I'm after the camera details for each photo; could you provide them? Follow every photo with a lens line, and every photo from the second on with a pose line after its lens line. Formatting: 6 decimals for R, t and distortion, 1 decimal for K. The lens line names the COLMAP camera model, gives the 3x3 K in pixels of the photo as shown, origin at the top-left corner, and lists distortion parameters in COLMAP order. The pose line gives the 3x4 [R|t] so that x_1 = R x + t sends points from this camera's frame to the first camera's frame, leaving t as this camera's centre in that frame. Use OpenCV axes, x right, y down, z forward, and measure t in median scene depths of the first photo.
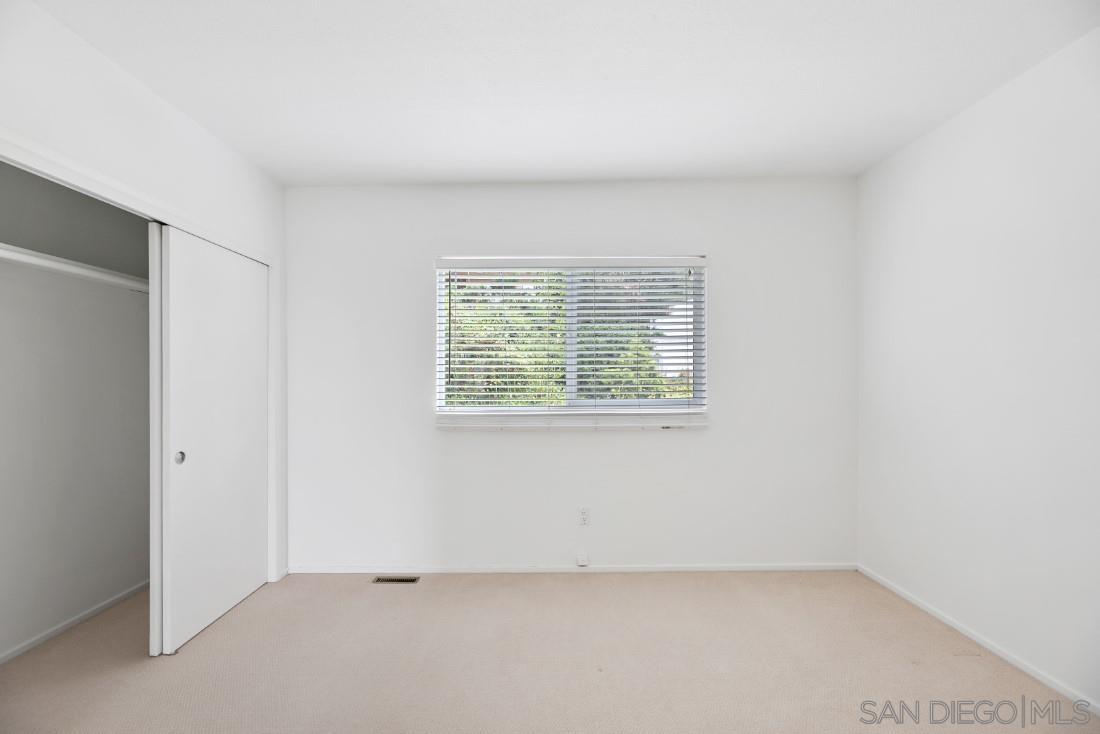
lens RADIAL K [[448.3, 0, 545.6], [0, 448.3, 376.4], [0, 0, 1]] dist [-0.002603, -0.000106]
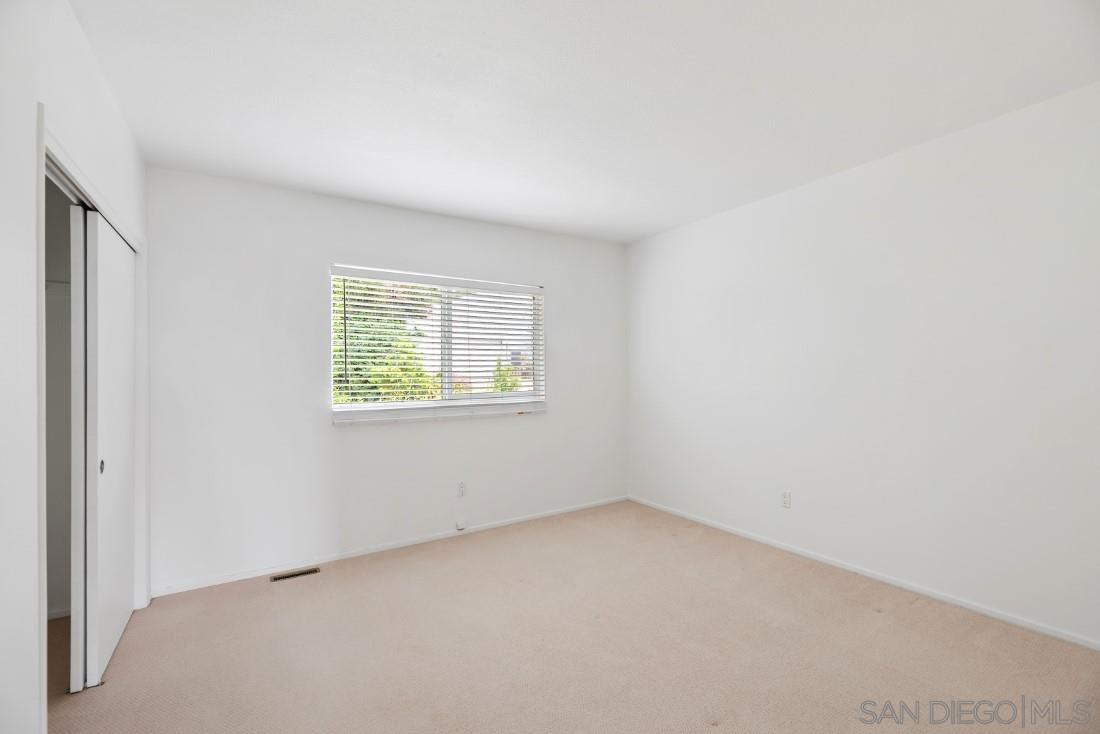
lens RADIAL K [[448.3, 0, 550.3], [0, 448.3, 370.2], [0, 0, 1]] dist [-0.002603, -0.000106]
pose [[0.845269, 0.000491, 0.534341, -0.367296], [0.005131, 0.999946, -0.009035, -0.001242], [-0.534316, 0.010378, 0.845221, -0.173416]]
